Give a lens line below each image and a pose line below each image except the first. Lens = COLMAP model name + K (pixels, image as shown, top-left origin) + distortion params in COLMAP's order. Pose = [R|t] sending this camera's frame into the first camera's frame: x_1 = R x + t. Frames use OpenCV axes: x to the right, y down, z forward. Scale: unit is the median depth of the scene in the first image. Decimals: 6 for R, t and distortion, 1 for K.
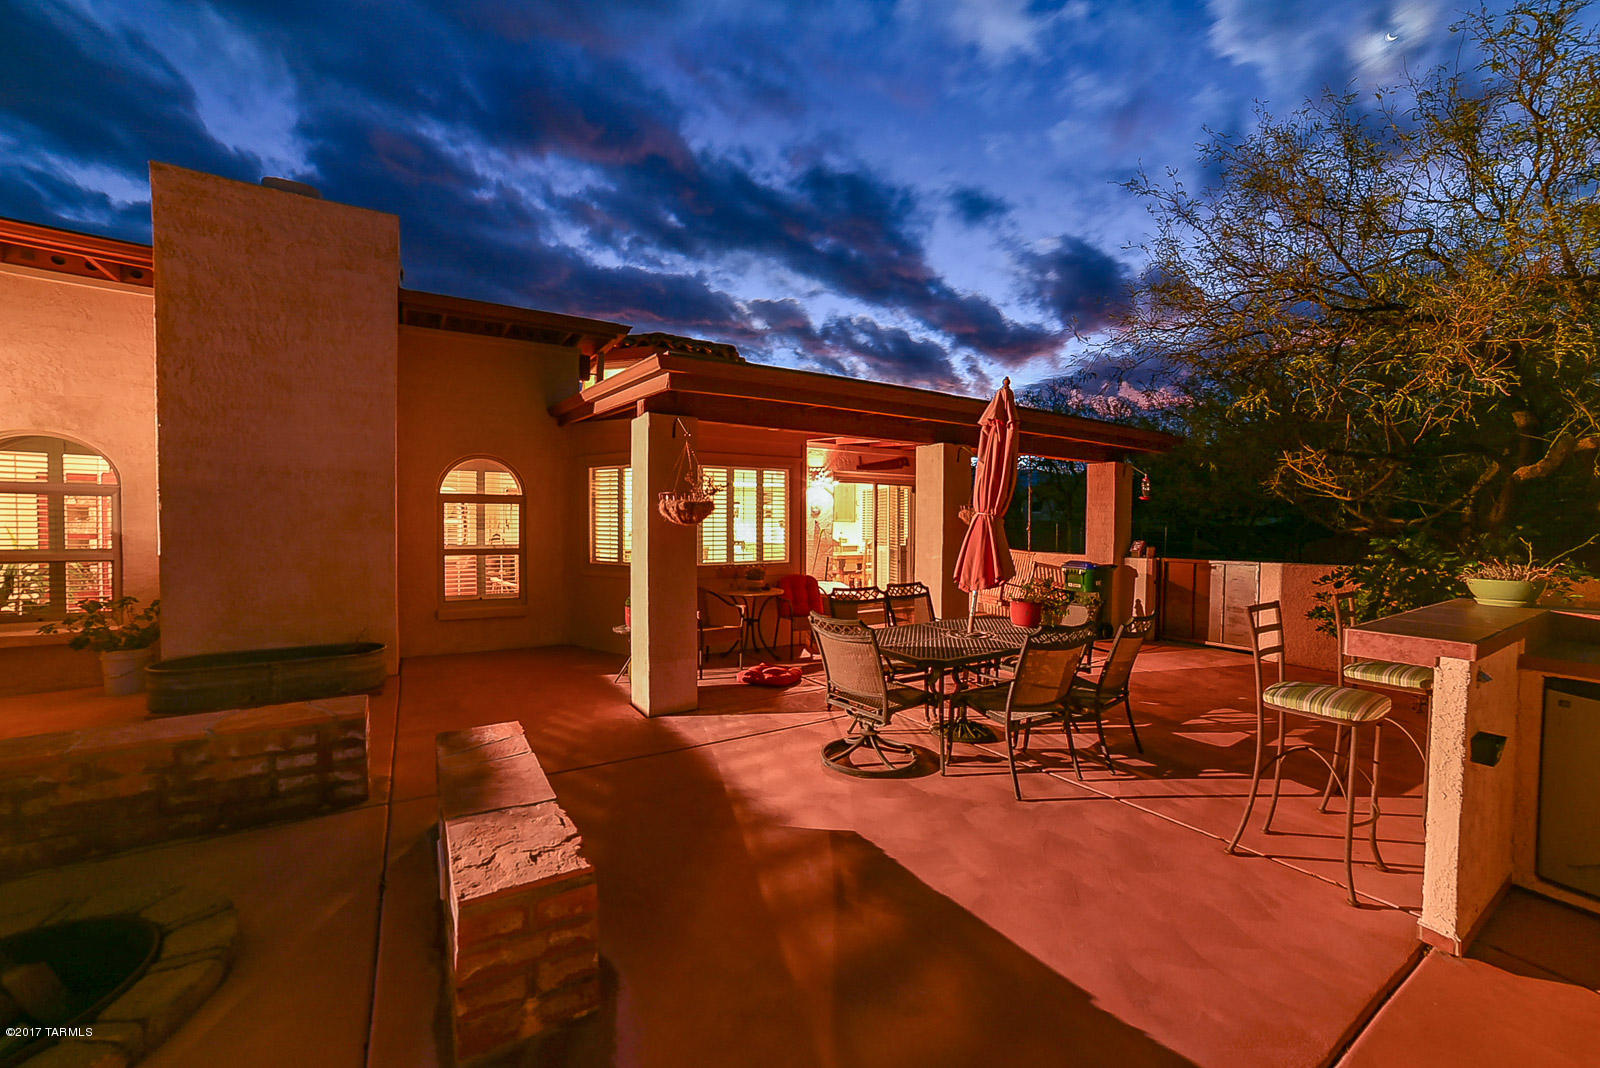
lens RADIAL K [[635.7, 0, 800.0], [0, 635.7, 534.0], [0, 0, 1]] dist [-0.076101, 0.030626]
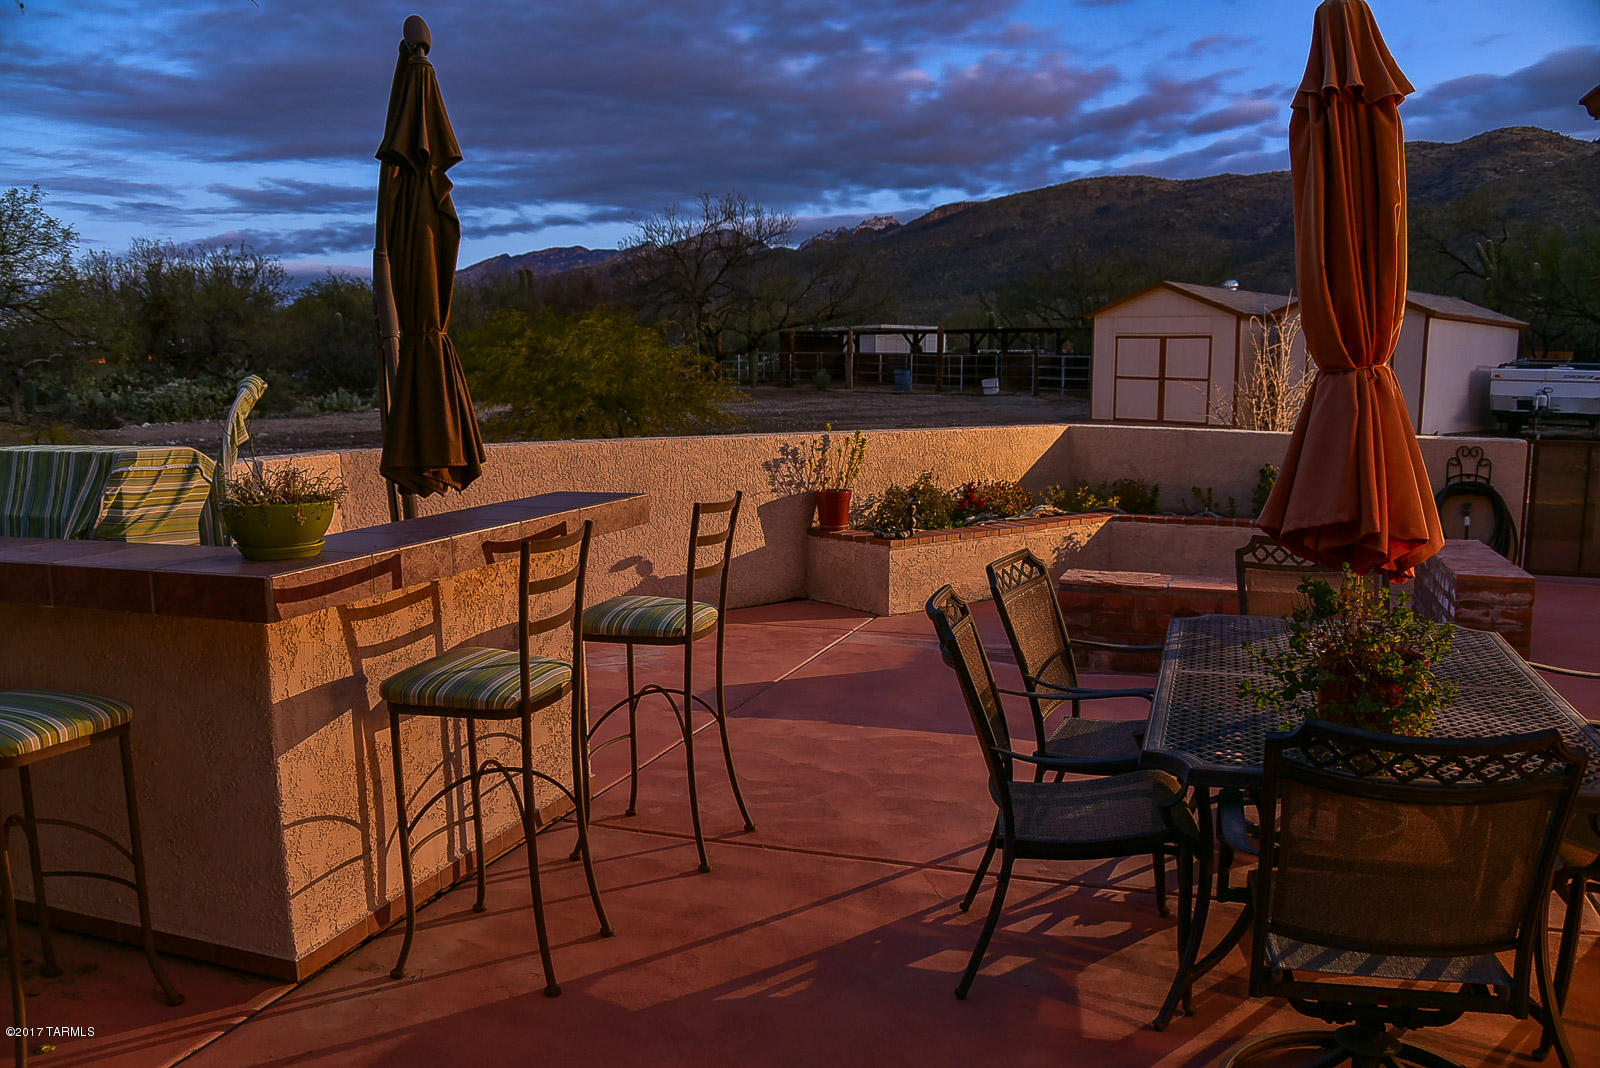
lens RADIAL K [[1270.2, 0, 800.0], [0, 1270.2, 534.0], [0, 0, 1]] dist [-0.128952, 0.003369]
pose [[-0.789201, 0.073348, -0.609740, 0.641540], [-0.021180, 0.989001, 0.146385, -0.019119], [0.613770, 0.128441, -0.778967, 0.902038]]
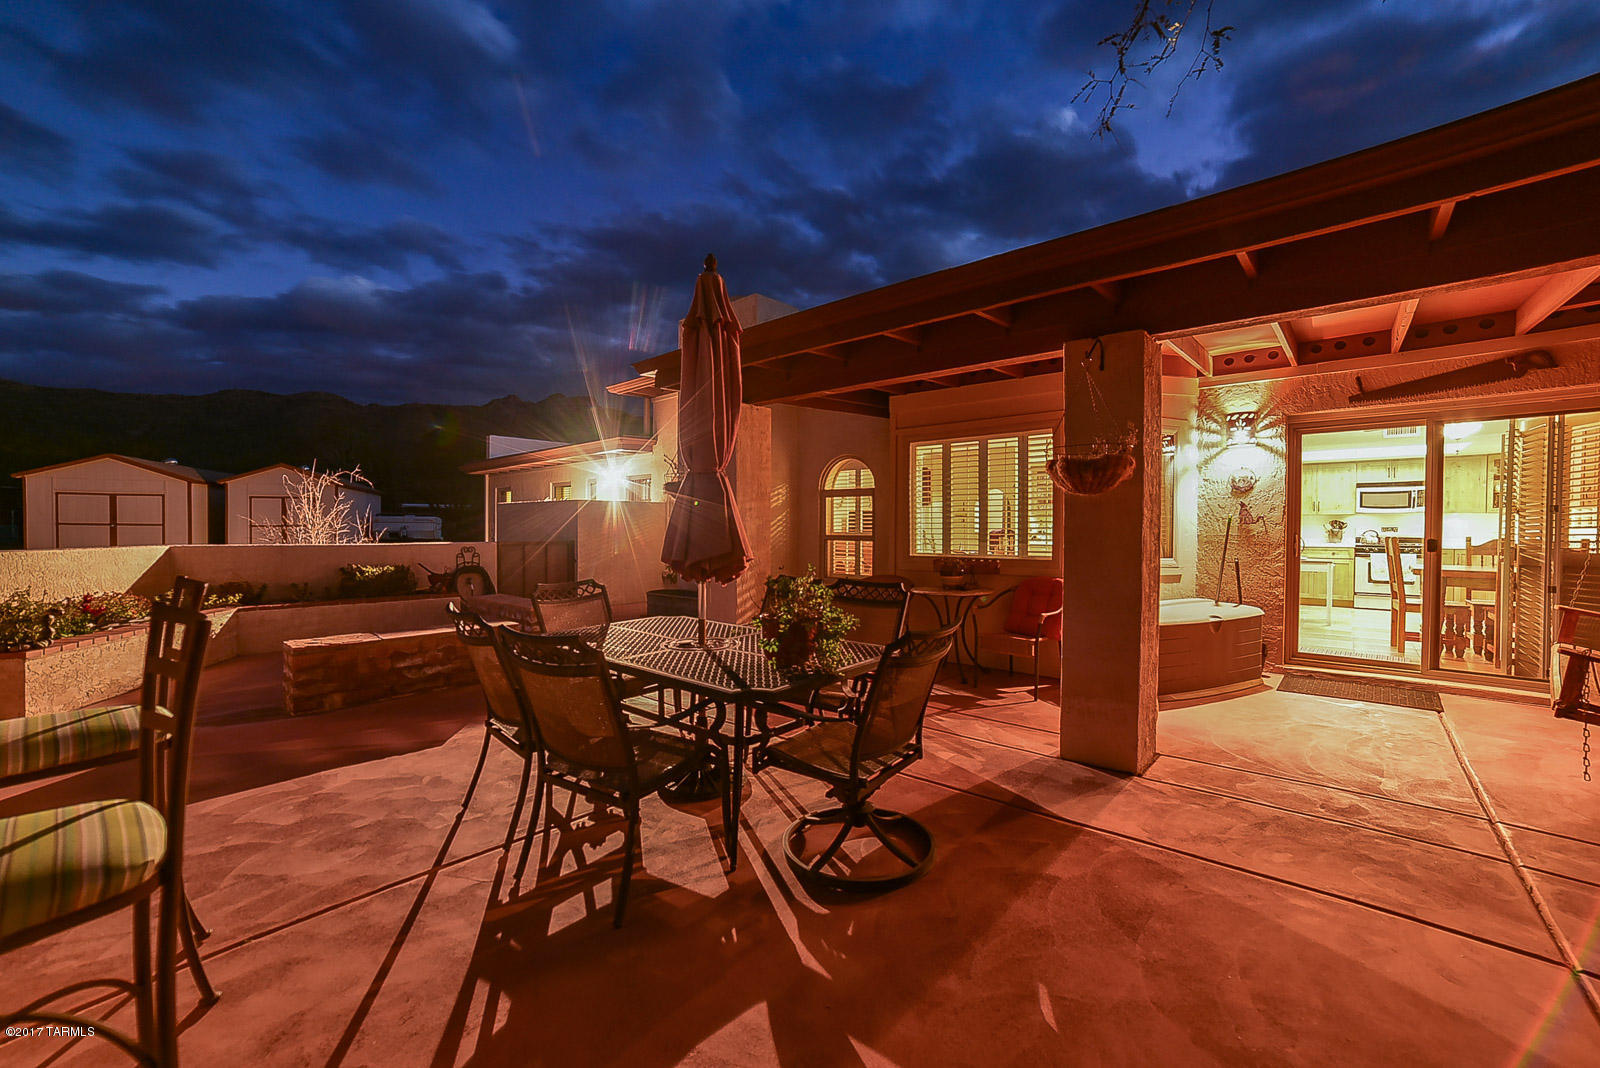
lens RADIAL K [[635.7, 0, 800.0], [0, 635.7, 534.0], [0, 0, 1]] dist [-0.076101, 0.030626]
pose [[0.271731, 0.007404, -0.962345, 0.636851], [-0.023039, 0.999734, 0.001186, 0.023396], [0.962097, 0.021849, 0.271829, 0.602926]]
